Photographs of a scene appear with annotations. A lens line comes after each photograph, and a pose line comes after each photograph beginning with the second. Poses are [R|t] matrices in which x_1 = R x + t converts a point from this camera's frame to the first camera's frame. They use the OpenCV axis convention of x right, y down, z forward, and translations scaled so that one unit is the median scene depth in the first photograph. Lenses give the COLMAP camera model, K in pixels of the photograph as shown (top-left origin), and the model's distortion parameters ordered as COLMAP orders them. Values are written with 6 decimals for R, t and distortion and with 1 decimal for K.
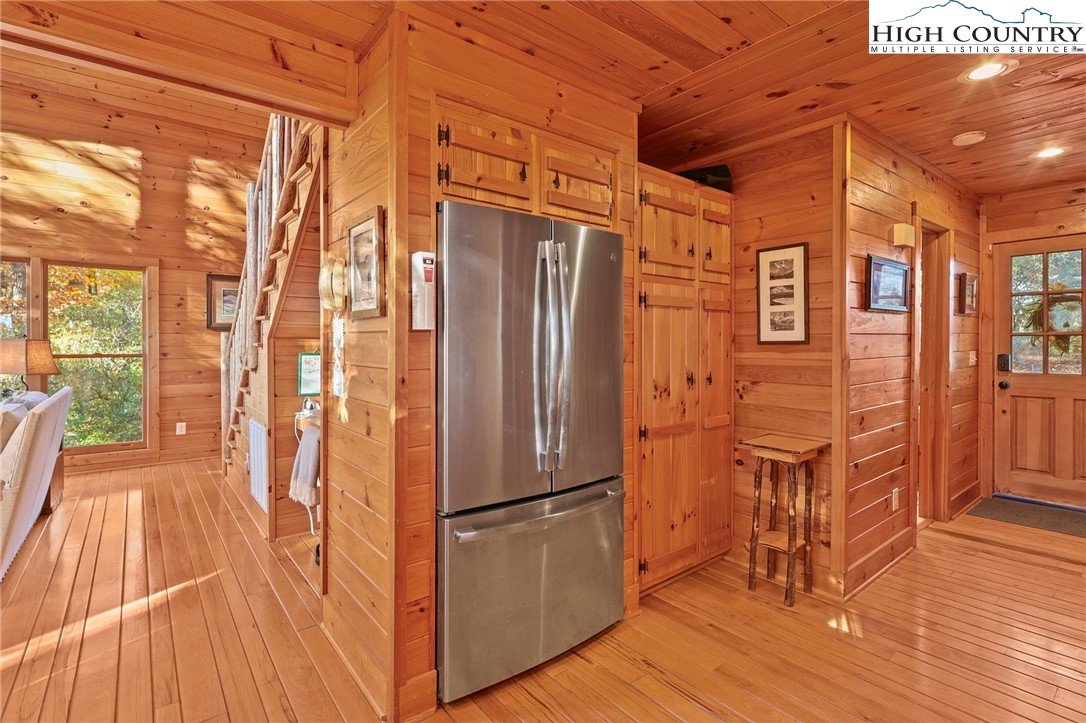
lens RADIAL K [[516.0, 0, 546.4], [0, 516.0, 346.2], [0, 0, 1]] dist [0.000421, -0.000390]
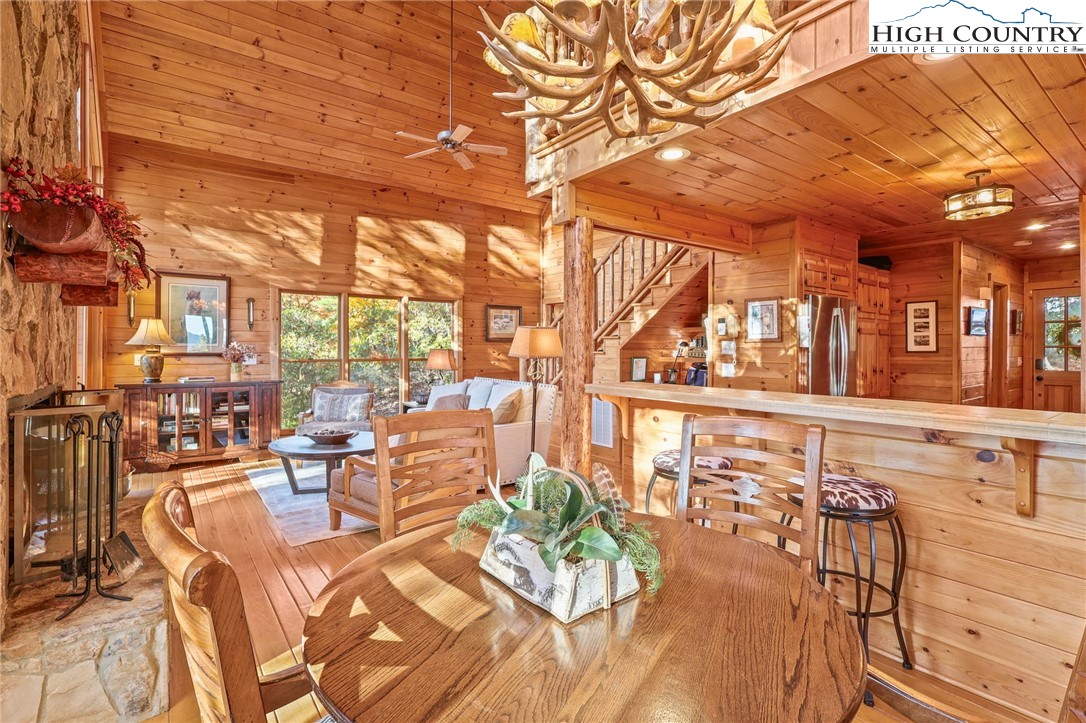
lens RADIAL K [[516.0, 0, 542.7], [0, 516.0, 351.5], [0, 0, 1]] dist [0.000421, -0.000390]
pose [[0.999494, 0.001816, -0.031768, -0.842276], [-0.001887, 0.999996, -0.002220, -0.001110], [0.031764, 0.002278, 0.999493, -0.905523]]
